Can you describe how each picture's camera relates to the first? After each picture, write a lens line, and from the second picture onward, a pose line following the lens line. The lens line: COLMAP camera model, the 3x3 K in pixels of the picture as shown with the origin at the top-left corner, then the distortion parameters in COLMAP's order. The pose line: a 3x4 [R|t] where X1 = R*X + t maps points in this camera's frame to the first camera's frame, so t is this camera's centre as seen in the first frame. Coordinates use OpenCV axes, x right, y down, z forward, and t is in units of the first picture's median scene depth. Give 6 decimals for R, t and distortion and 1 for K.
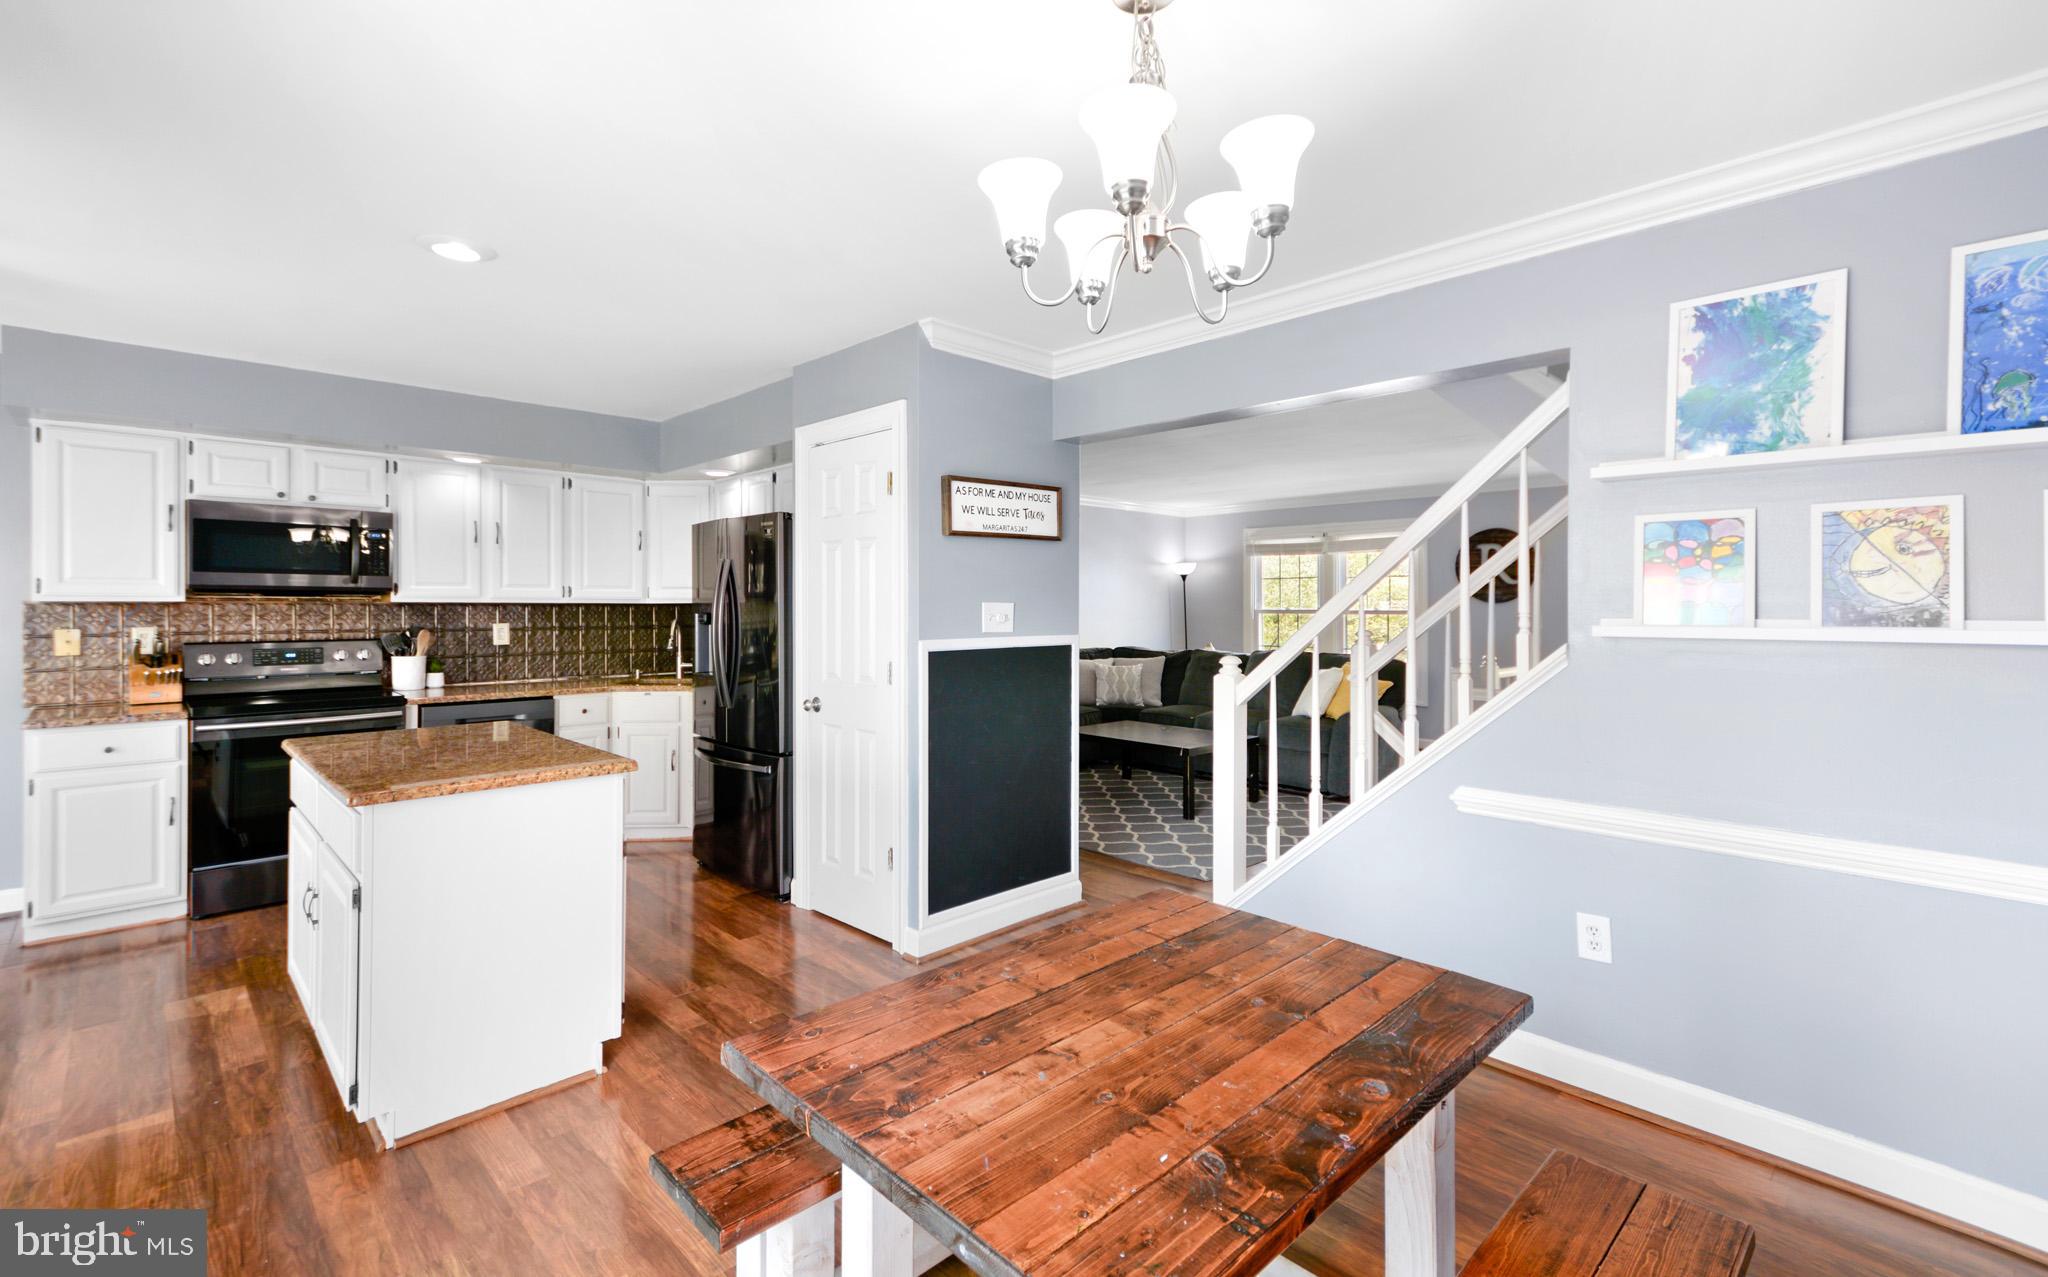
lens RADIAL K [[921.6, 0, 1021.2], [0, 921.6, 607.8], [0, 0, 1]] dist [0.017833, 0.002635]
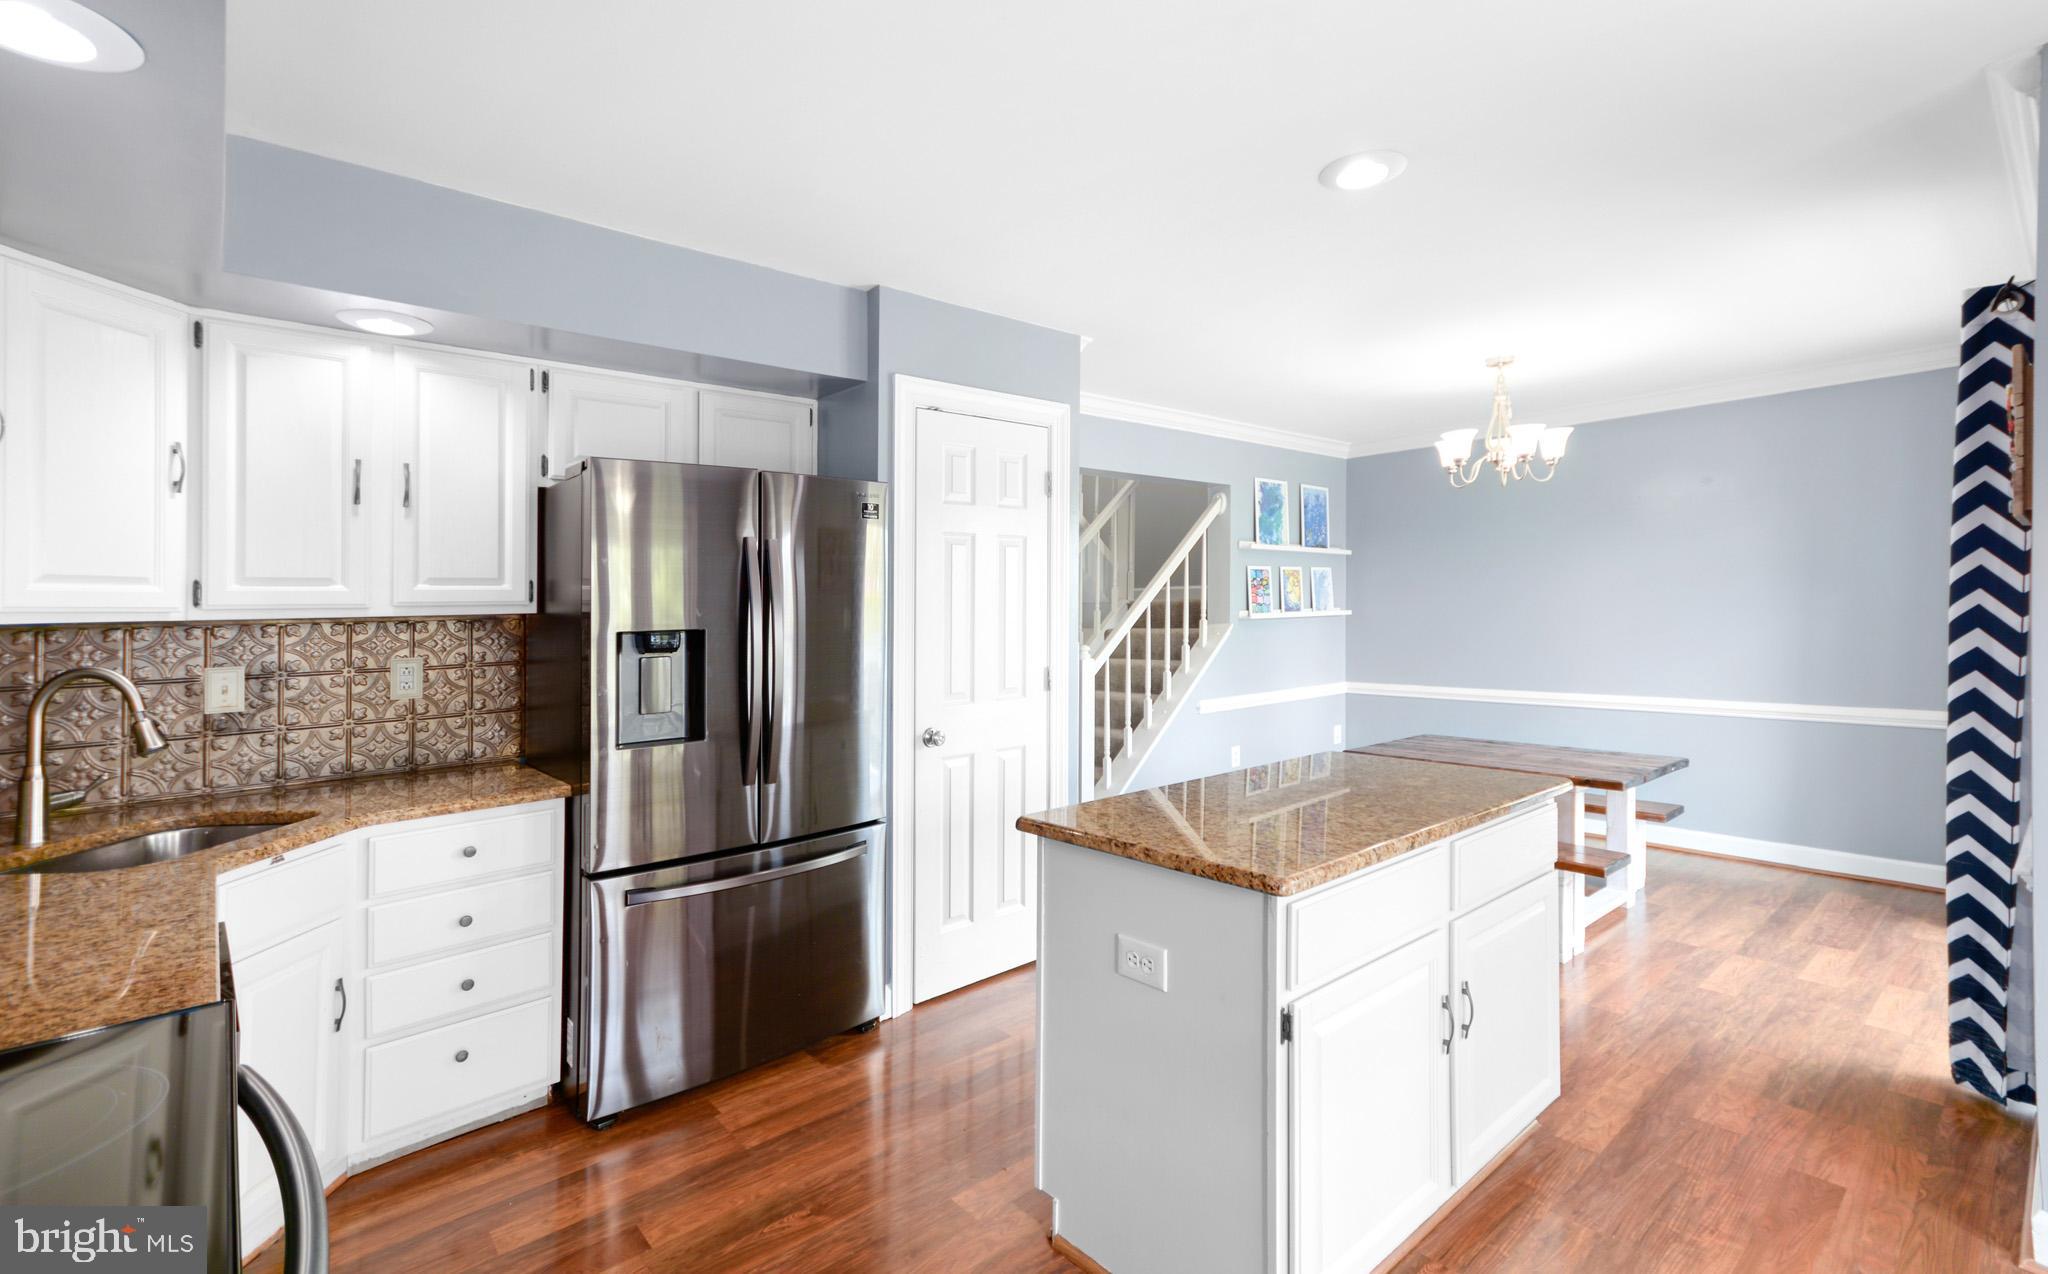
lens RADIAL K [[921.6, 0, 1037.5], [0, 921.6, 653.3], [0, 0, 1]] dist [0.017833, 0.002635]
pose [[0.039051, -0.046624, 0.998149, -0.863869], [0.026974, 0.998596, 0.045590, -0.000864], [-0.998873, 0.025144, 0.040254, 0.752262]]
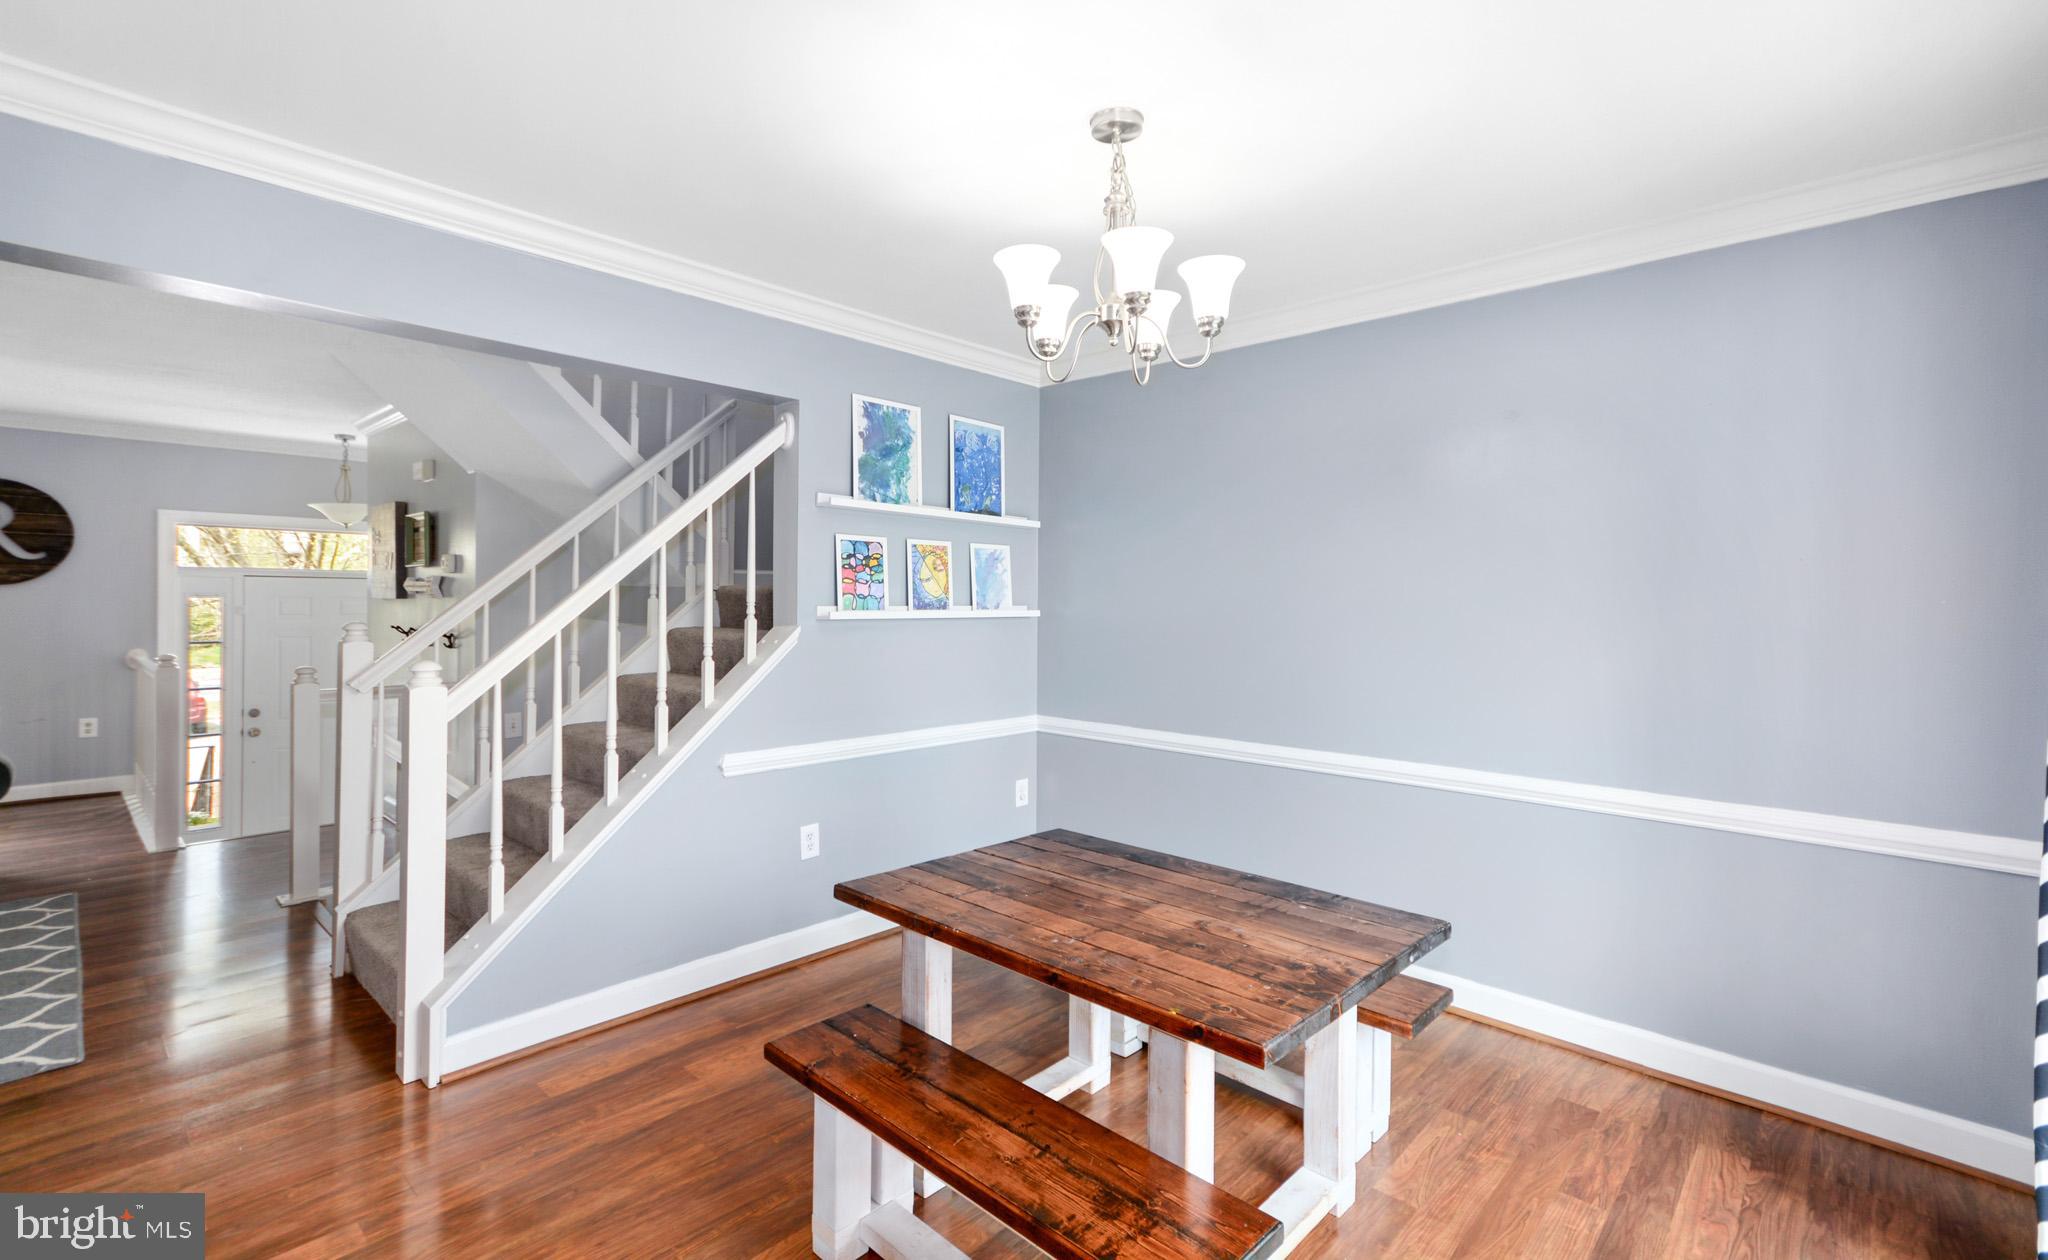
lens RADIAL K [[926.9, 0, 1021.1], [0, 926.9, 614.0], [0, 0, 1]] dist [0.018744, 0.002455]
pose [[-0.060490, -0.015882, 0.998042, -0.408116], [-0.007054, 0.999855, 0.015484, -0.000376], [-0.998144, -0.006104, -0.060593, 0.421021]]
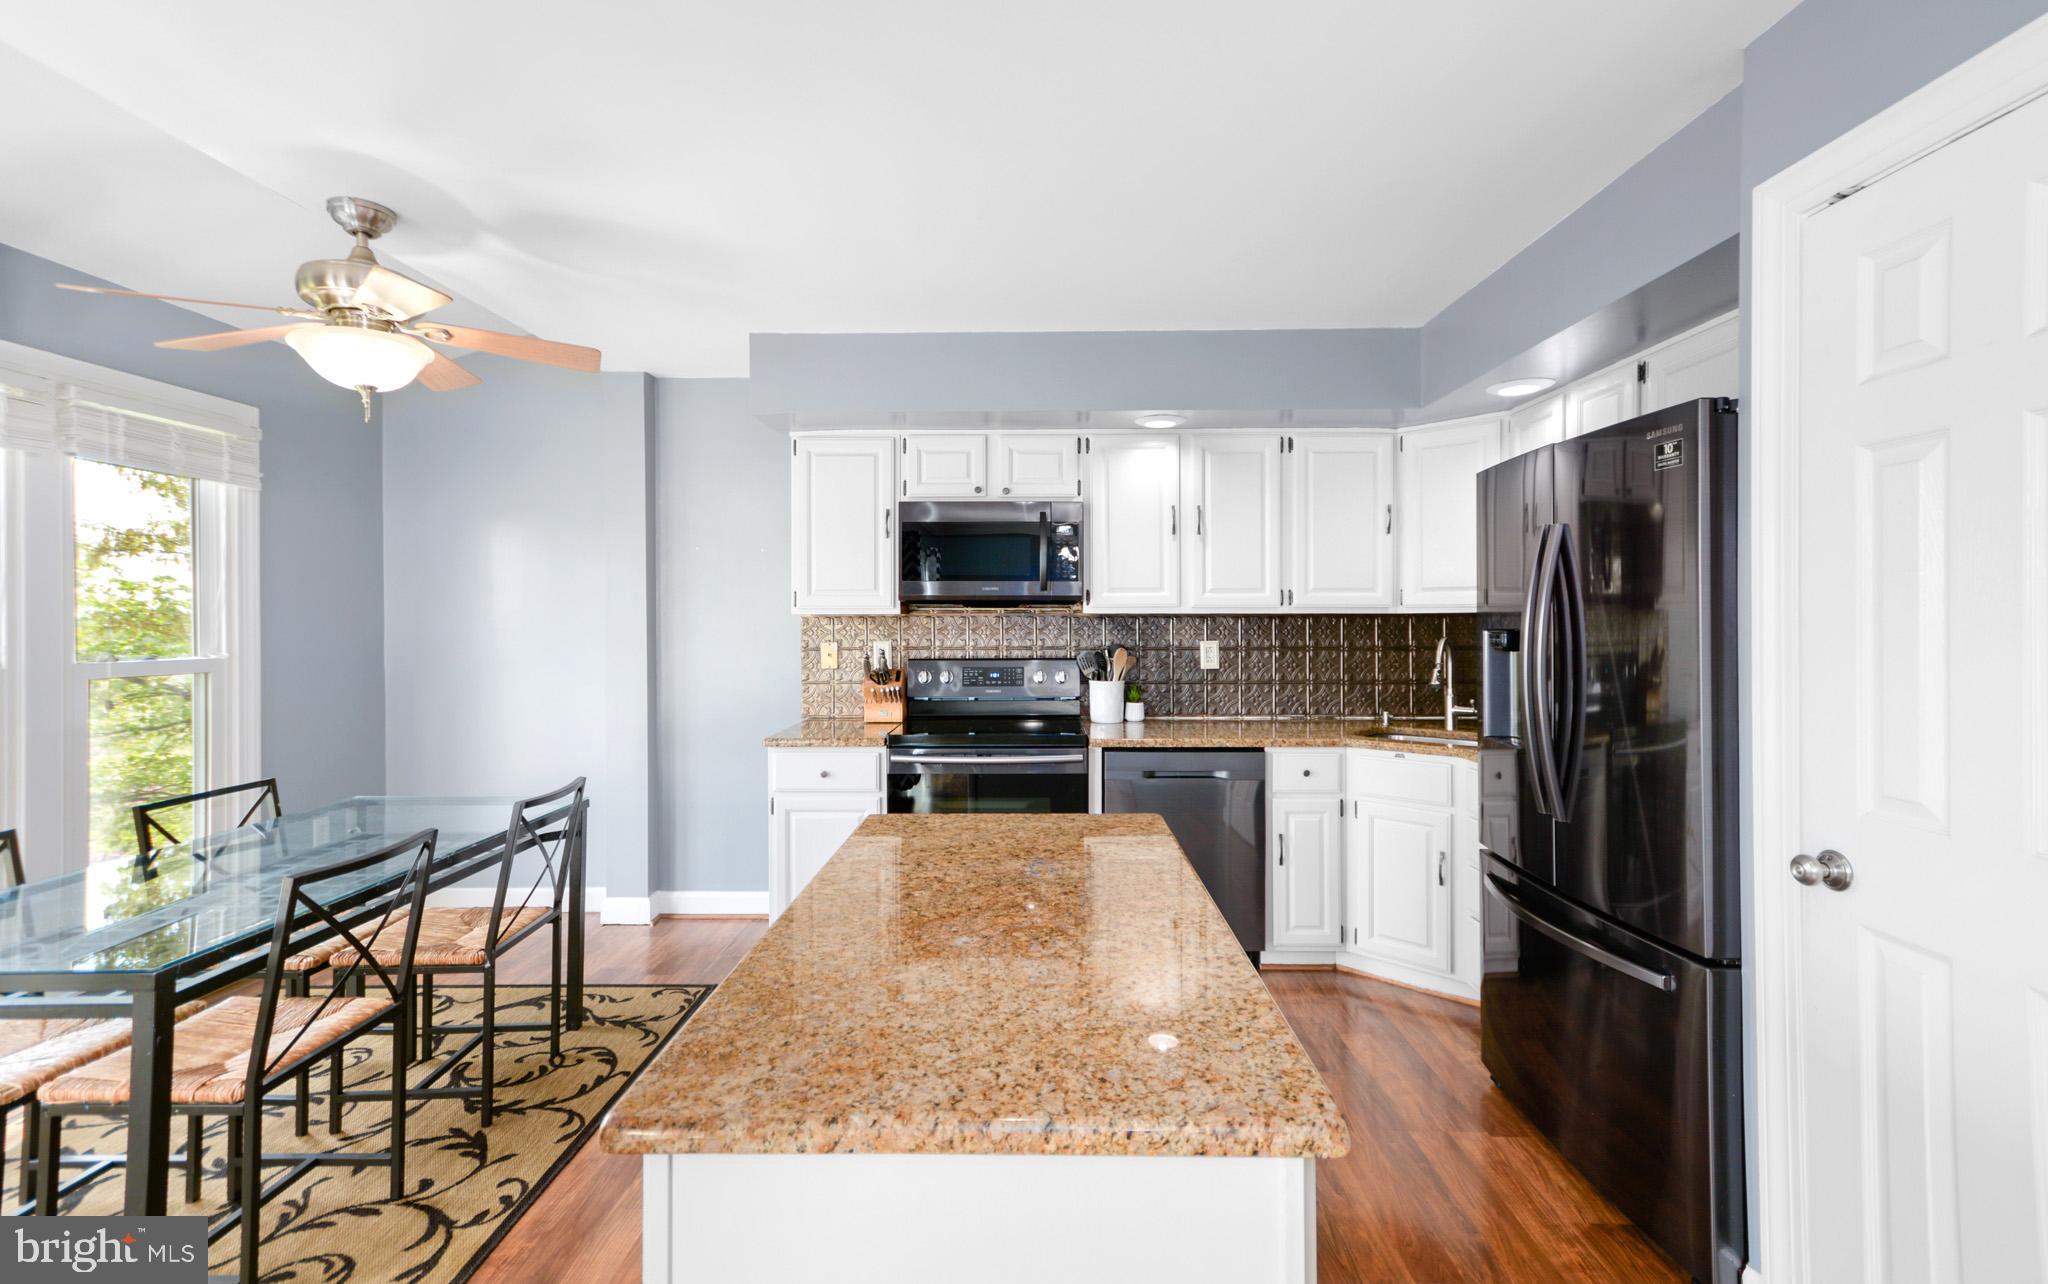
lens RADIAL K [[894.0, 0, 1042.2], [0, 894.0, 622.0], [0, 0, 1]] dist [0.023060, -0.001531]
pose [[0.720823, 0.000551, -0.693119, -0.168547], [0.001158, 0.999997, 0.001999, -0.000453], [0.693118, -0.002243, 0.720820, 0.422901]]
